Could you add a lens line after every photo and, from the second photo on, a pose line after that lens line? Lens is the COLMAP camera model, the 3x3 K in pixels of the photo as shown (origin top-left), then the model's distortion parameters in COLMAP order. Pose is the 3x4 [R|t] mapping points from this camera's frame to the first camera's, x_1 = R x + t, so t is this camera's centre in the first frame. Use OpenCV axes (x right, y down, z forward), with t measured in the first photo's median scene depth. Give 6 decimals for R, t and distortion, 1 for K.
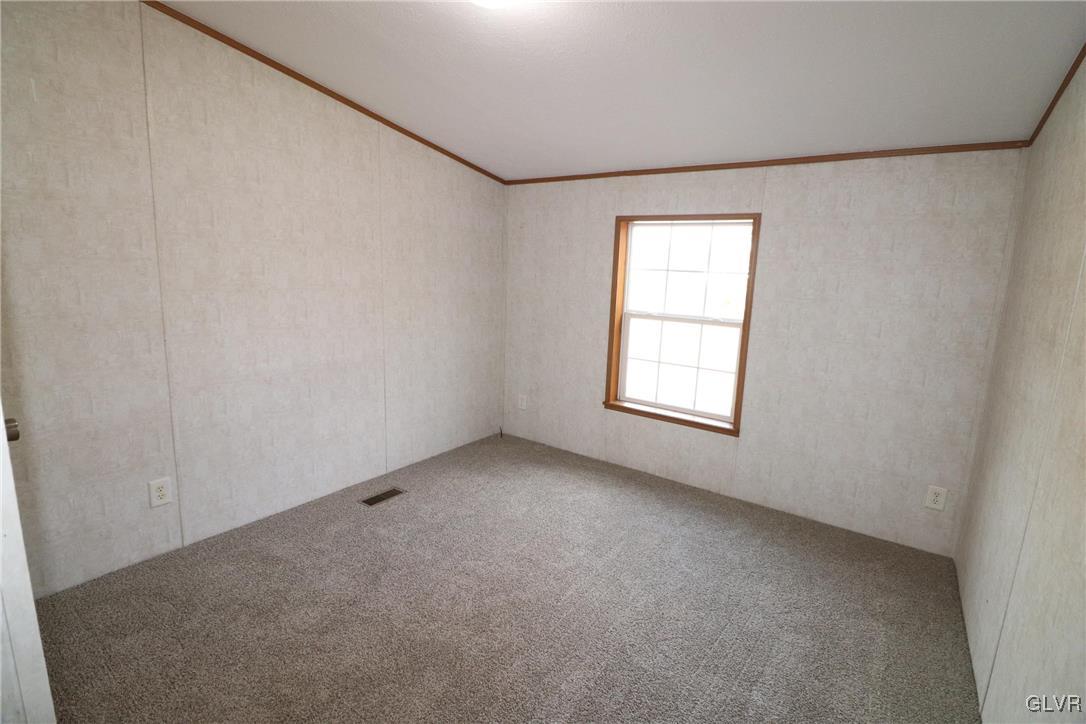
lens RADIAL K [[544.0, 0, 541.4], [0, 544.0, 355.0], [0, 0, 1]] dist [-0.001853, -0.000198]
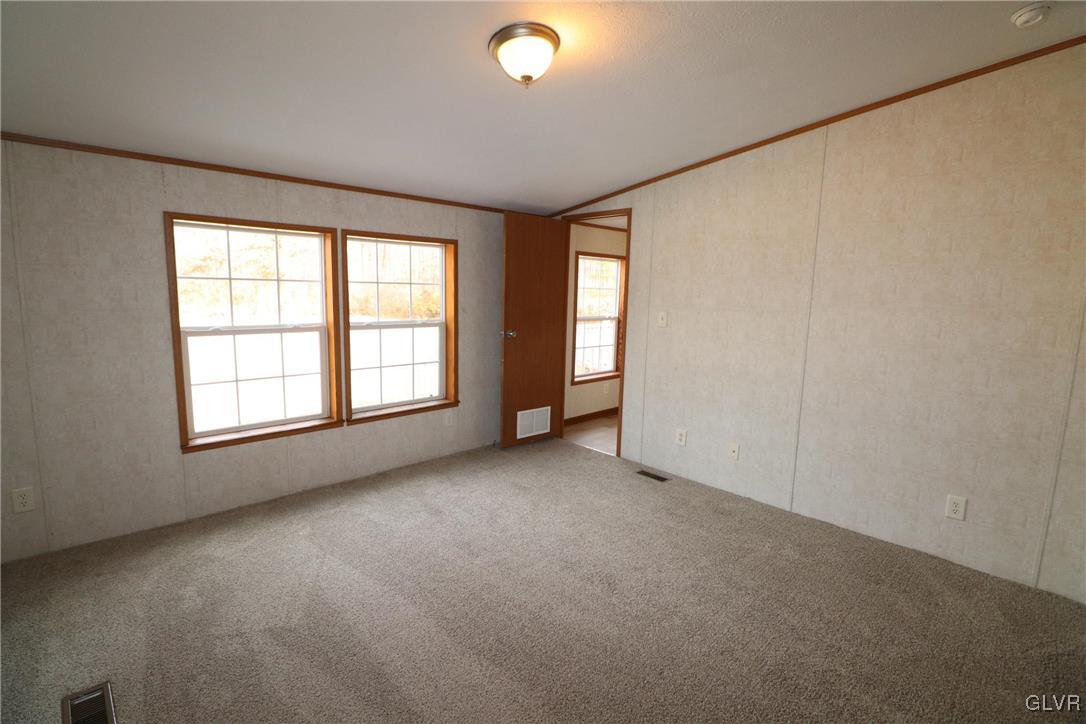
lens RADIAL K [[503.8, 0, 542.8], [0, 503.8, 362.8], [0, 0, 1]] dist [-0.002812, -0.008346]
pose [[0.168888, -0.183187, 0.968462, -0.684597], [0.140902, 0.976972, 0.160225, -0.107955], [-0.975512, 0.109399, 0.190811, 0.473897]]
